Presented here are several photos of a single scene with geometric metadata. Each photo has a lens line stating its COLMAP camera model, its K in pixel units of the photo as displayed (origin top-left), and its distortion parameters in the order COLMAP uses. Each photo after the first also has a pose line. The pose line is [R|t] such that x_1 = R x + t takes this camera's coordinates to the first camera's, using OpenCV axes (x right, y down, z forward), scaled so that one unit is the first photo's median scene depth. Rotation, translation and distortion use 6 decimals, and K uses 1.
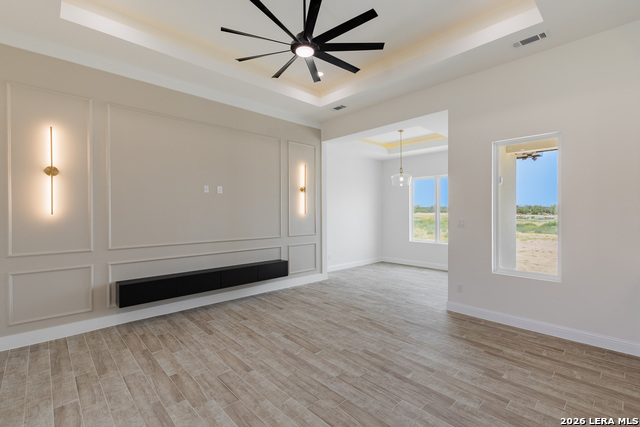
lens RADIAL K [[293.4, 0, 321.3], [0, 293.4, 212.7], [0, 0, 1]] dist [0.013607, -0.004297]
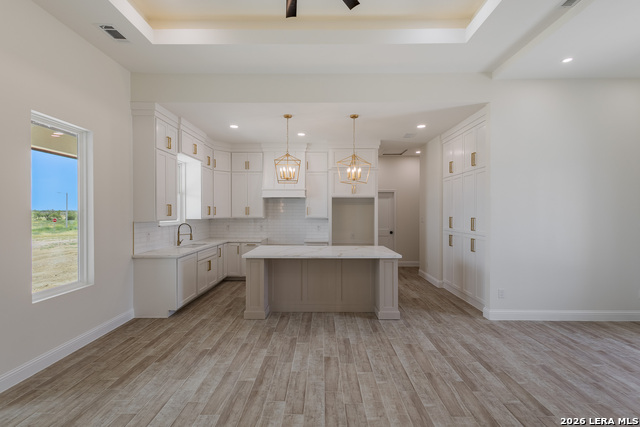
lens RADIAL K [[293.4, 0, 318.0], [0, 293.4, 212.3], [0, 0, 1]] dist [0.013607, -0.004297]
pose [[-0.716615, 0.001807, 0.697467, -0.364478], [0.002191, 0.999998, -0.000340, -0.003621], [-0.697466, 0.001285, -0.716617, 1.023987]]
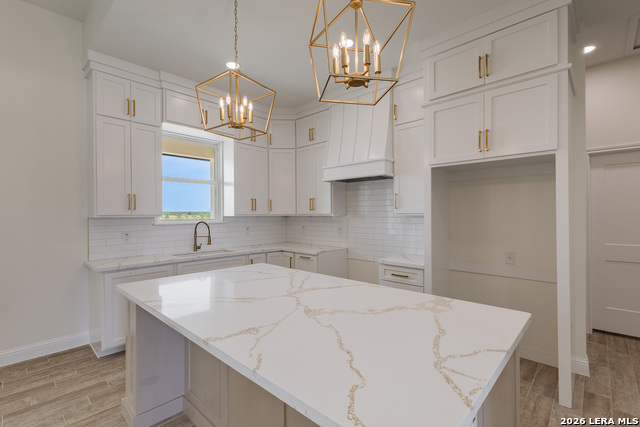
lens RADIAL K [[293.4, 0, 319.7], [0, 293.4, 213.8], [0, 0, 1]] dist [0.013607, -0.004297]
pose [[-0.058647, 0.004566, 0.998268, -0.004570], [0.007490, 0.999963, -0.004134, 0.025280], [-0.998251, 0.007235, -0.058679, 0.163146]]
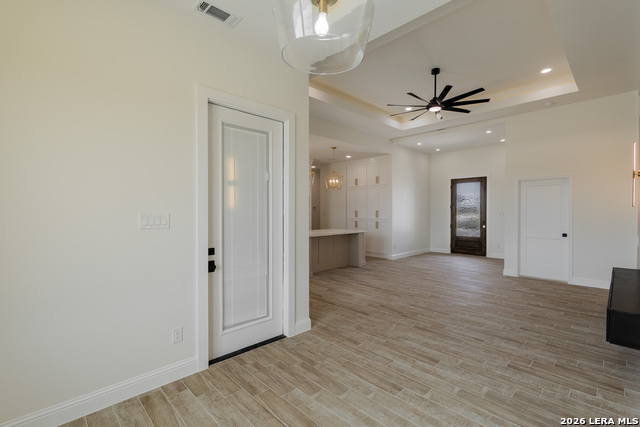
lens RADIAL K [[293.4, 0, 318.5], [0, 293.4, 214.0], [0, 0, 1]] dist [0.013607, -0.004297]
pose [[-0.999958, 0.003974, -0.008231, 0.453085], [0.003871, 0.999914, 0.012495, 0.014893], [0.008280, 0.012463, -0.999888, 1.962574]]
